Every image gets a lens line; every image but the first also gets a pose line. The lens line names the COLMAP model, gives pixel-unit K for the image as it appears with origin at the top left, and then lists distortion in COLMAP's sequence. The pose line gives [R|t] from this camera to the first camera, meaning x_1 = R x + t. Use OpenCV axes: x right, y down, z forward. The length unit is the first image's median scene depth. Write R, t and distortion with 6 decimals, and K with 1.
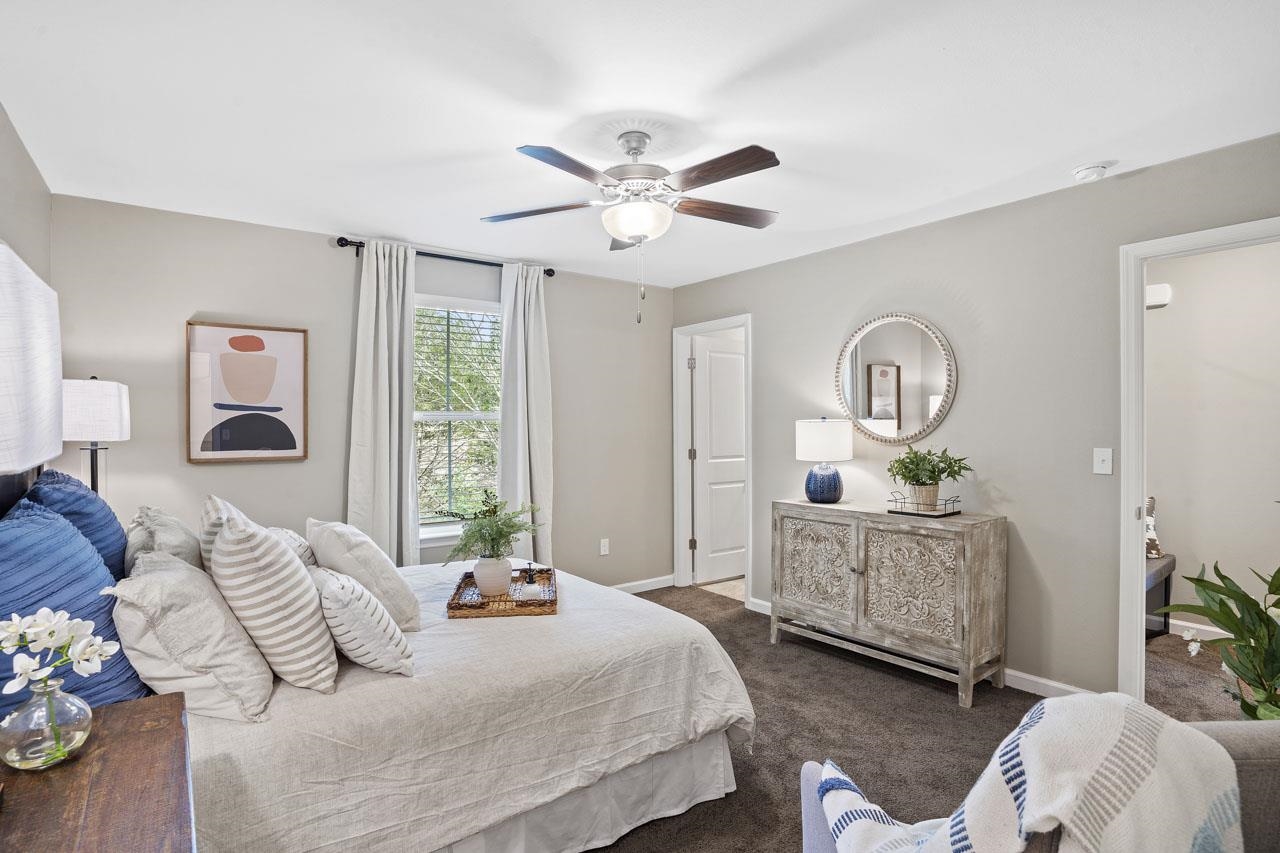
lens RADIAL K [[643.3, 0, 640.0], [0, 643.3, 426.5], [0, 0, 1]] dist [-0.028052, -0.000050]
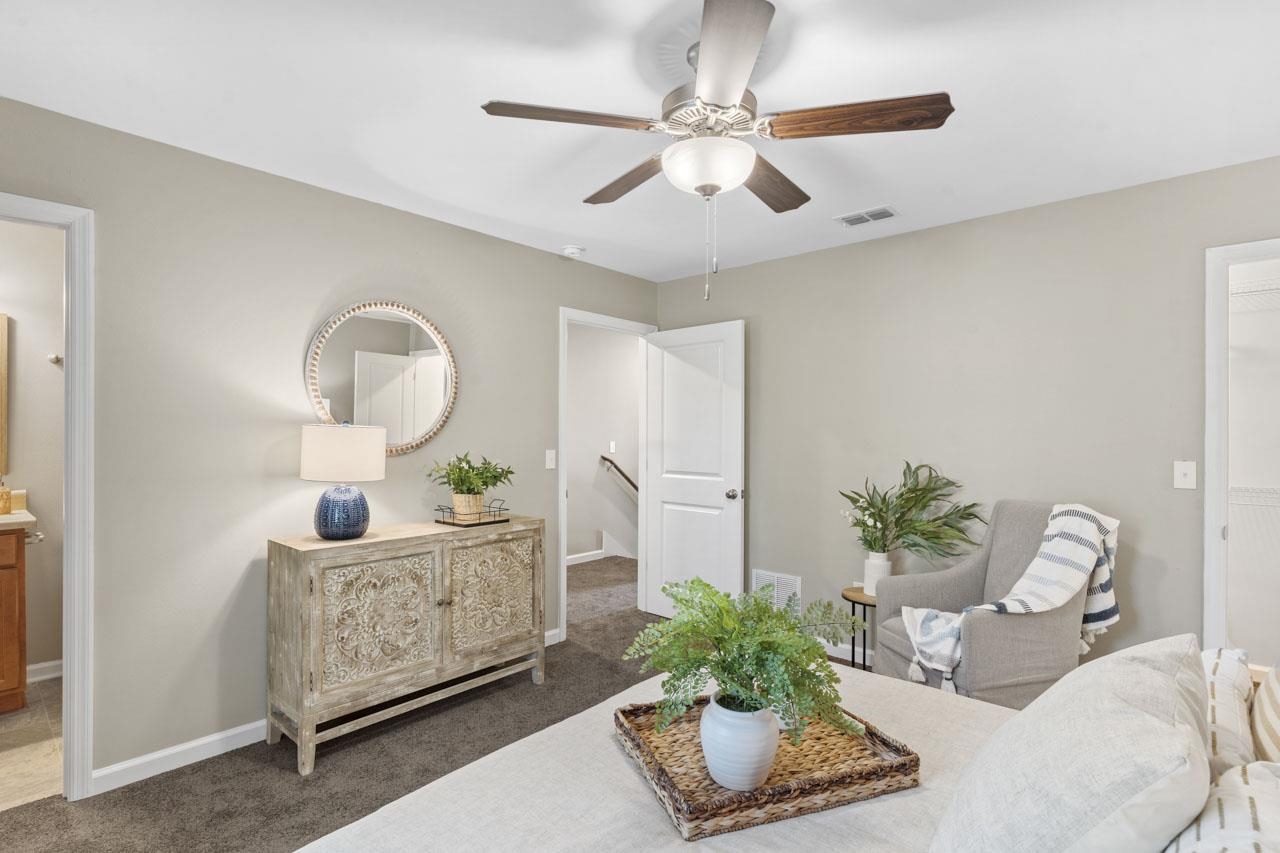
lens RADIAL K [[628.5, 0, 637.9], [0, 628.5, 440.5], [0, 0, 1]] dist [0.000169, 0.000104]
pose [[-0.191574, -0.001662, 0.981477, -0.533699], [0.007181, 0.999969, 0.003095, 0.008433], [-0.981452, 0.007641, -0.191556, 0.904135]]
